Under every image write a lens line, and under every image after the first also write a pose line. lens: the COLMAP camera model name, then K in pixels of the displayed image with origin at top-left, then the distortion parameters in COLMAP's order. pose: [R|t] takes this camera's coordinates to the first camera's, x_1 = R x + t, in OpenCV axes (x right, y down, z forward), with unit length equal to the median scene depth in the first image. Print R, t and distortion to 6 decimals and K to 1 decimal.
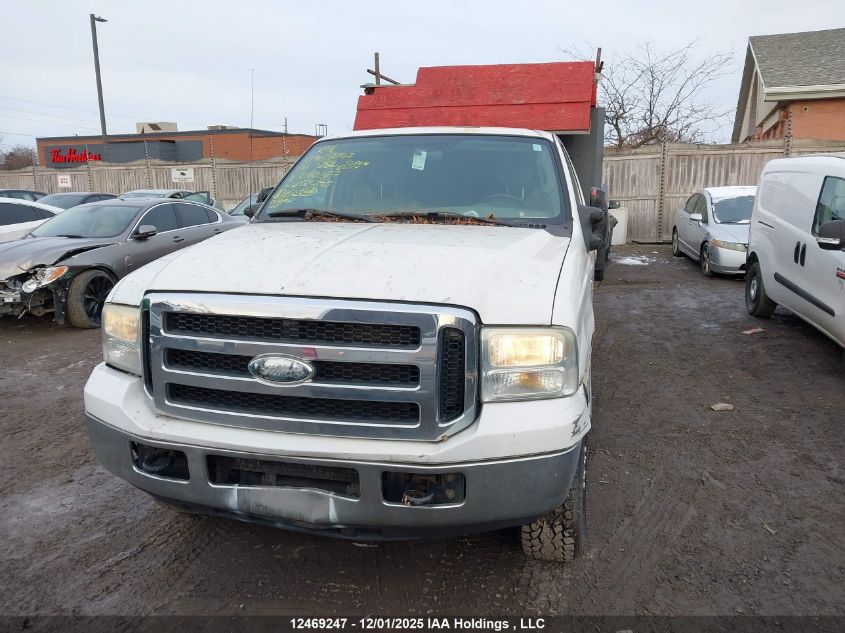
lens RADIAL K [[659.2, 0, 417.0], [0, 659.2, 316.0], [0, 0, 1]] dist [0.020146, -0.023798]
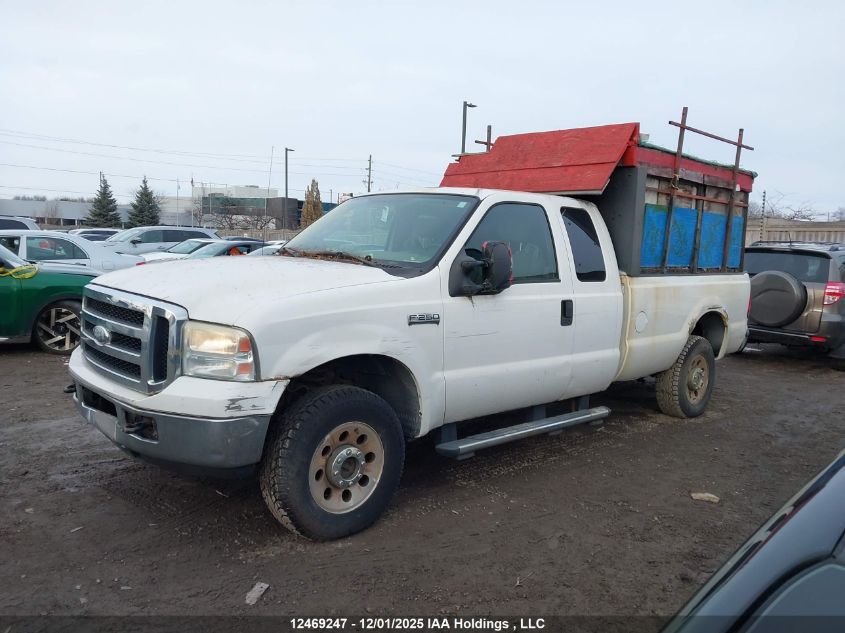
lens RADIAL K [[659.2, 0, 417.0], [0, 659.2, 316.0], [0, 0, 1]] dist [0.020146, -0.023798]
pose [[0.836853, 0.096692, -0.538821, 0.684319], [-0.149116, 0.987321, -0.054419, 0.006031], [0.526727, 0.125888, 0.840661, 0.033807]]
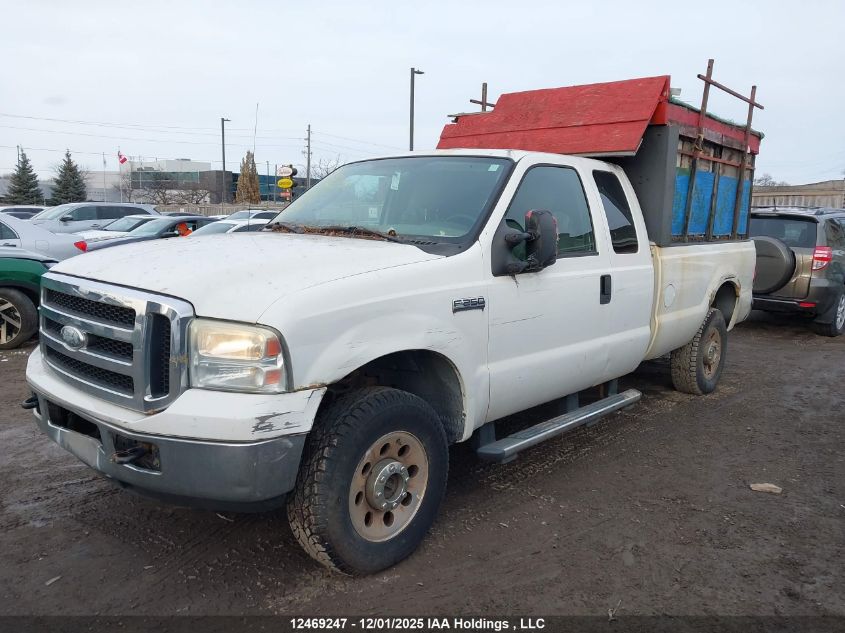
lens RADIAL K [[660.7, 0, 423.0], [0, 660.7, 312.8], [0, 0, 1]] dist [0.007908, -0.008504]
pose [[0.887173, 0.088246, -0.452920, 0.506291], [-0.114237, 0.992992, -0.030293, -0.001191], [0.447073, 0.078616, 0.891036, 0.095624]]
